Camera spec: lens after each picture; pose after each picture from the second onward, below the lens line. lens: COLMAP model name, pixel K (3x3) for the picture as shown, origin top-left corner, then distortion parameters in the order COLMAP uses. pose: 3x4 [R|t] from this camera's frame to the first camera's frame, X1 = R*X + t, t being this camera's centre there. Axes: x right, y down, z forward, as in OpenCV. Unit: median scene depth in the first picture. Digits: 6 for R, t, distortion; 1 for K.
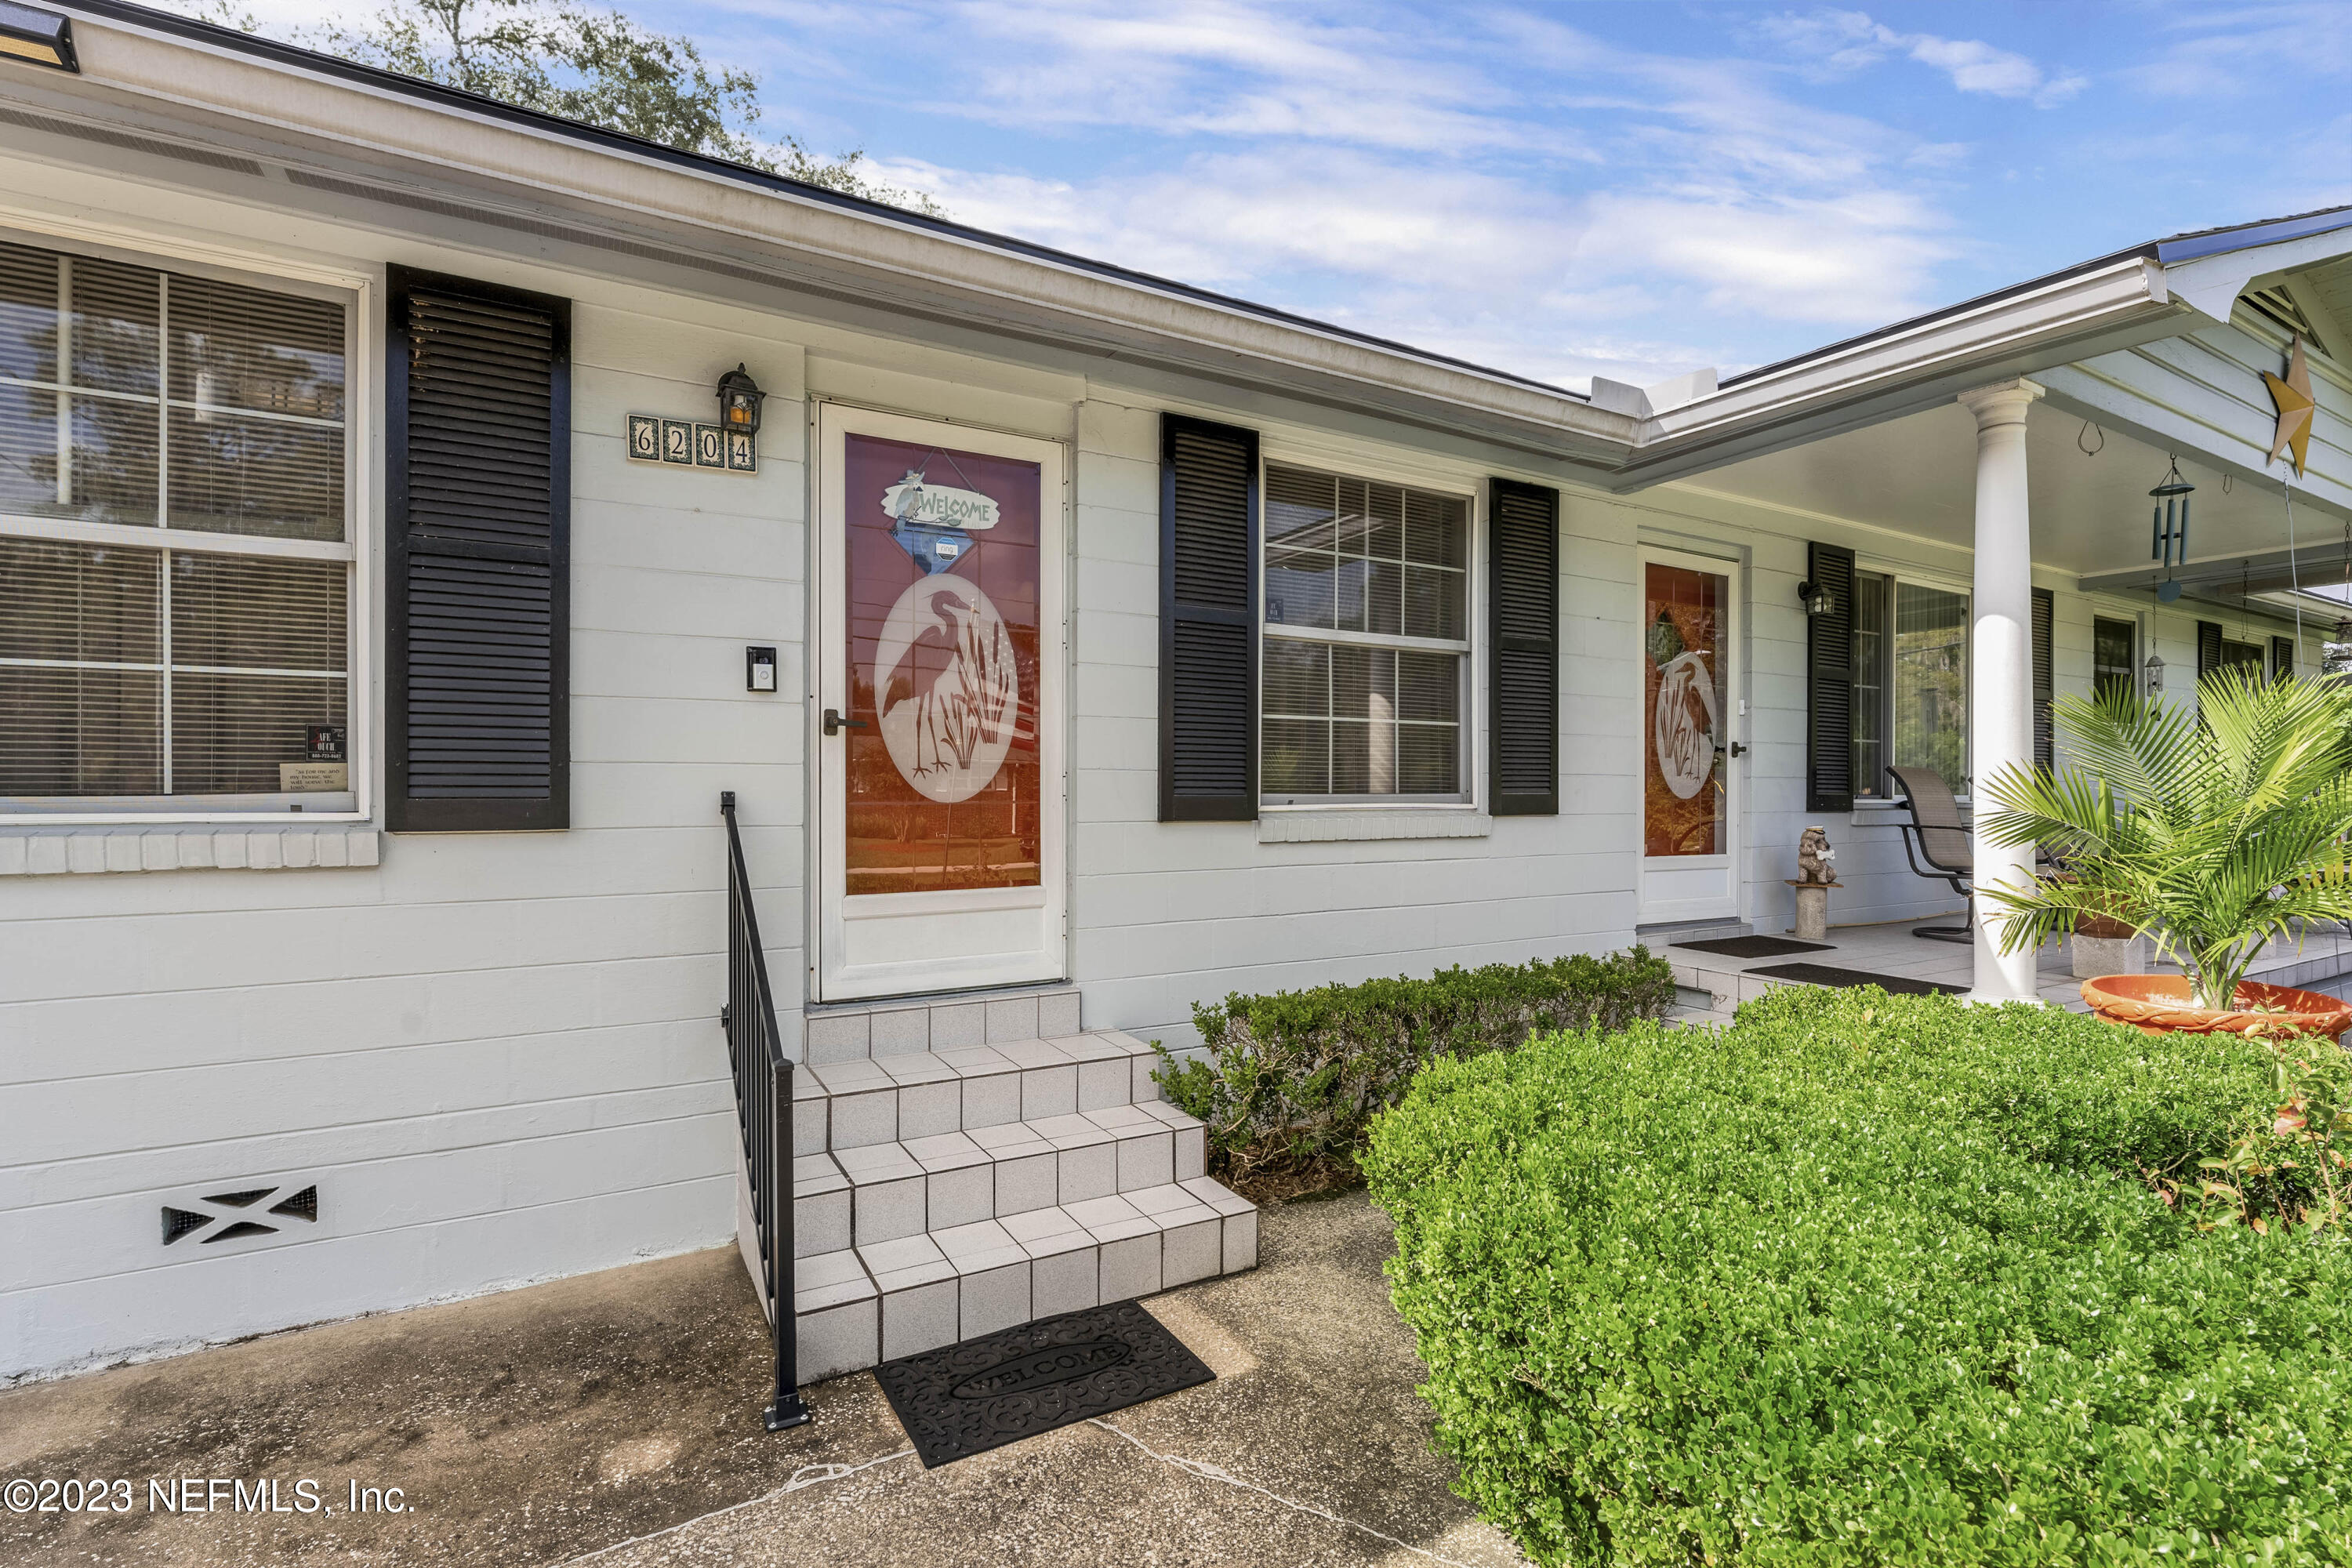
lens RADIAL K [[1082.9, 0, 1174.8], [0, 1082.9, 790.8], [0, 0, 1]] dist [-0.001563, -0.000205]
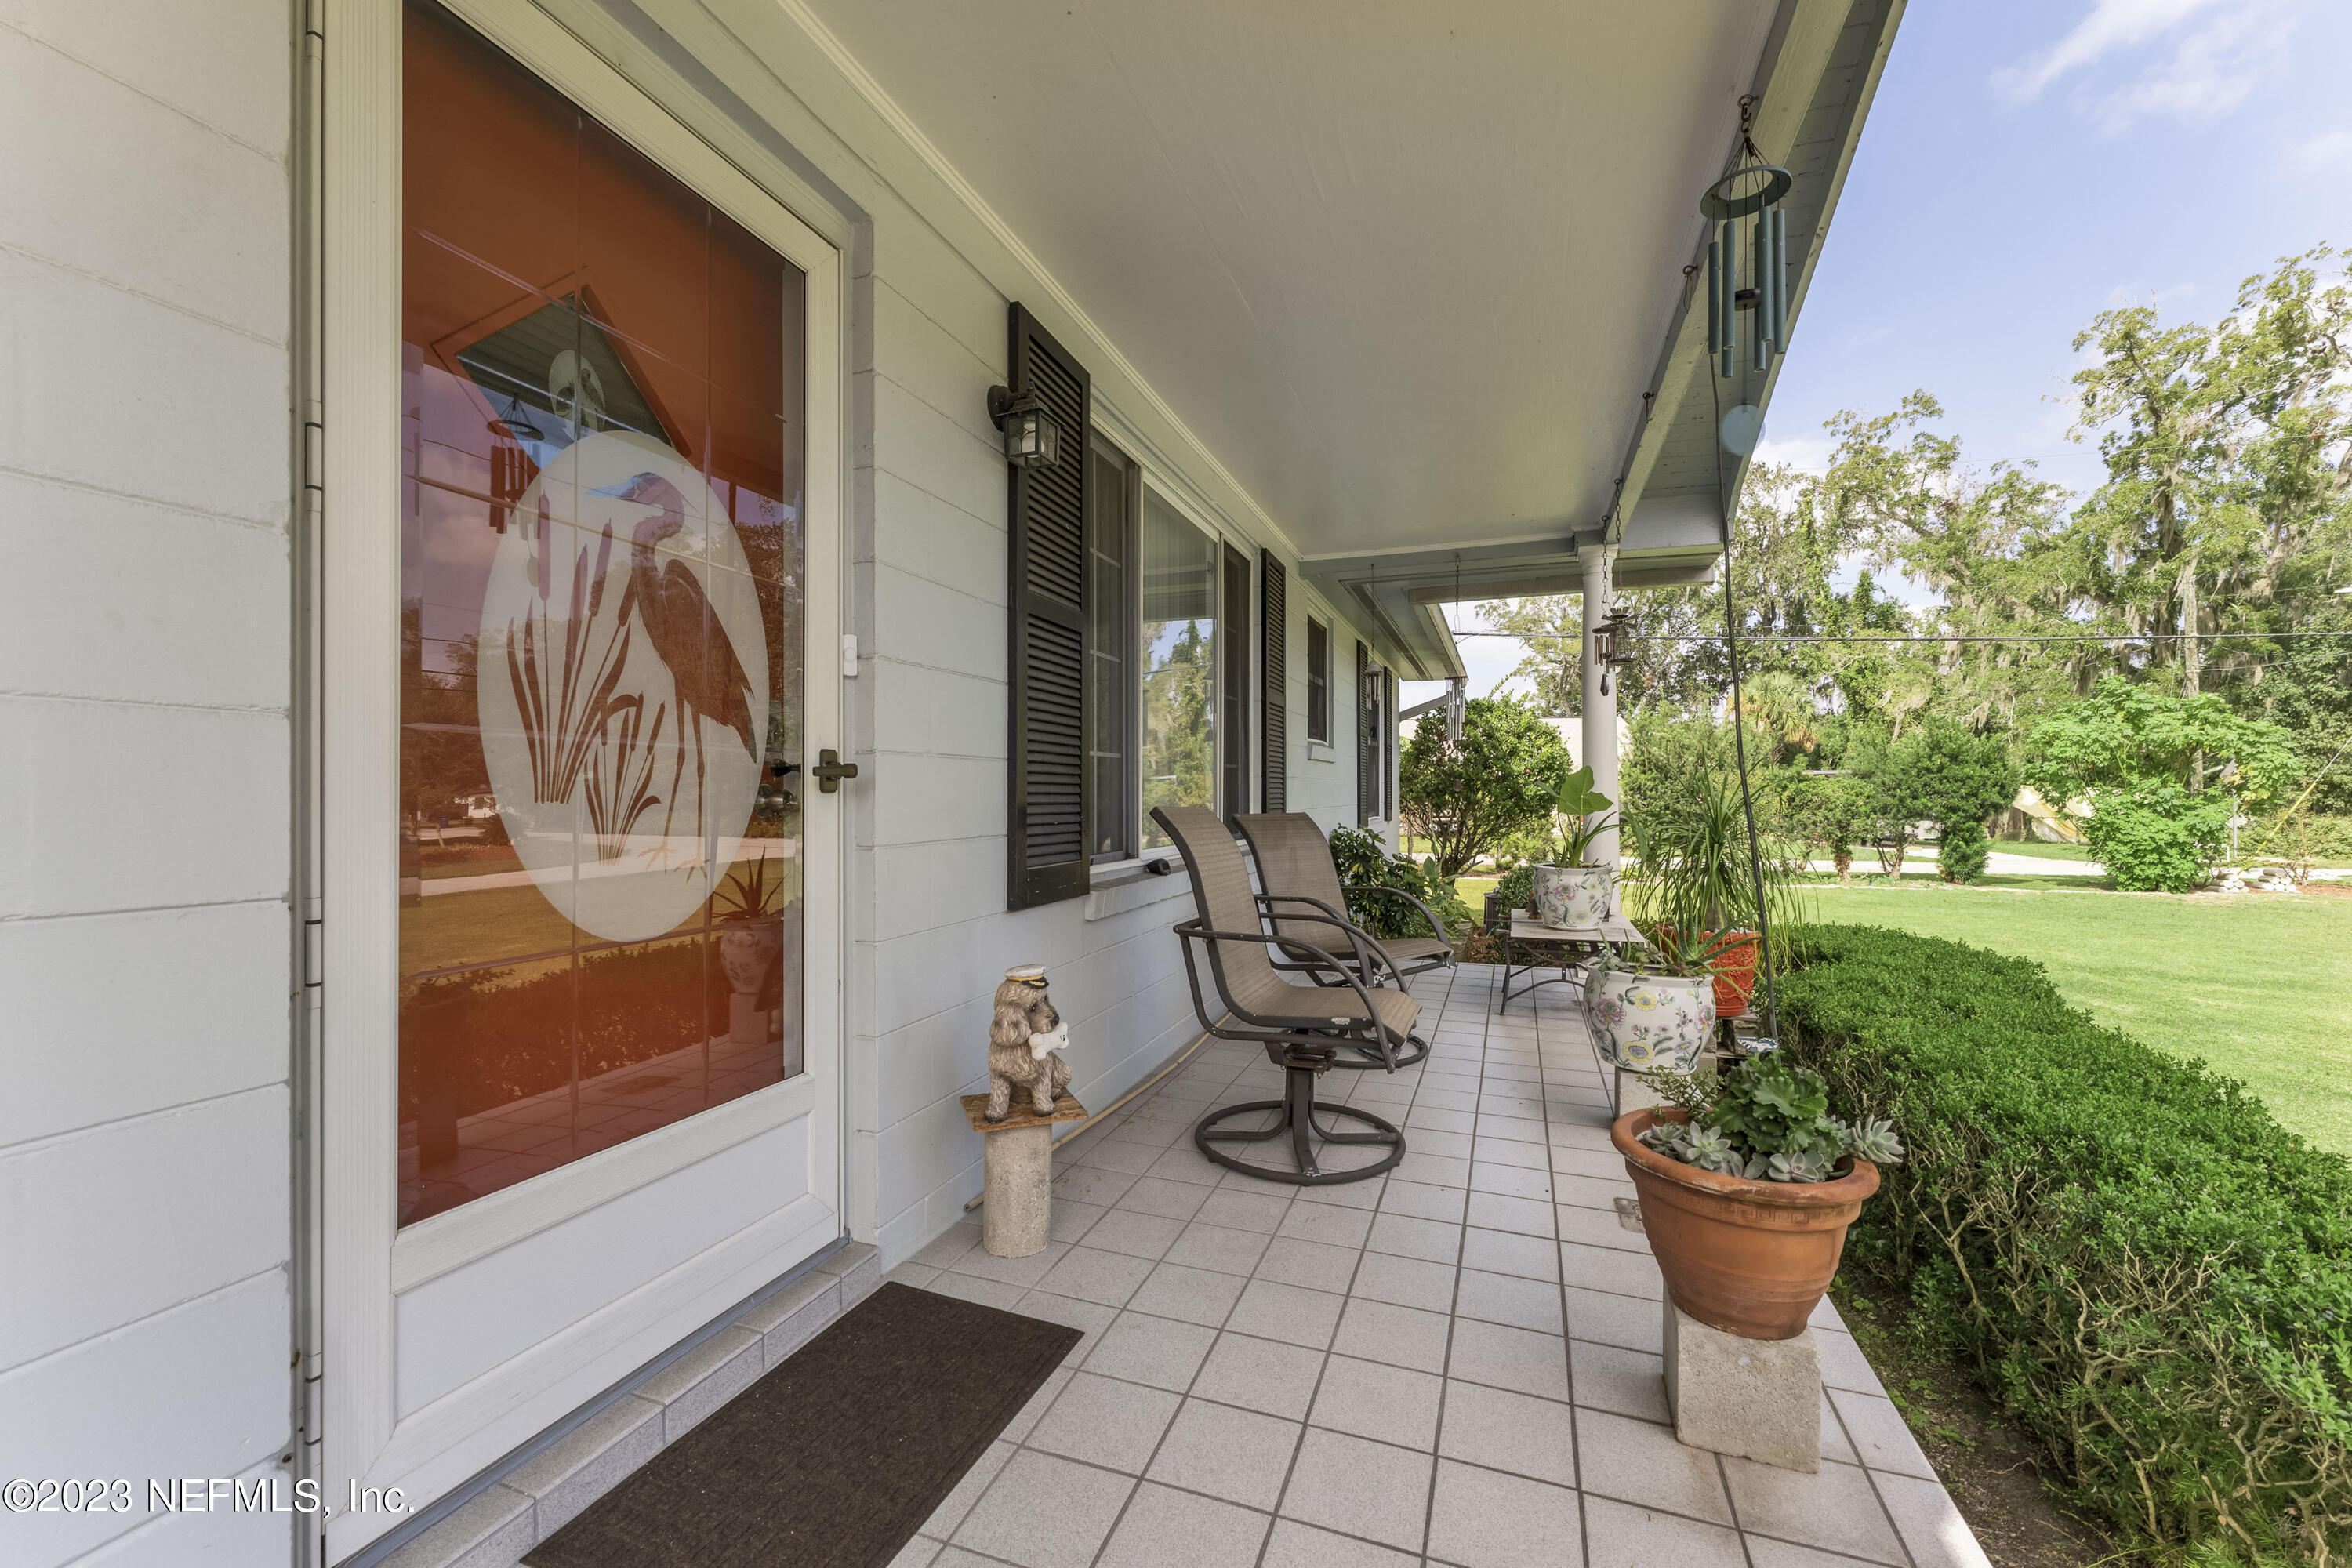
lens RADIAL K [[931.7, 0, 1172.2], [0, 931.7, 789.9], [0, 0, 1]] dist [-0.003755, 0.000753]
pose [[0.763135, -0.003027, 0.646232, 0.406441], [0.004375, 0.999990, -0.000483, -0.031442], [-0.646225, 0.003196, 0.763141, 0.695075]]
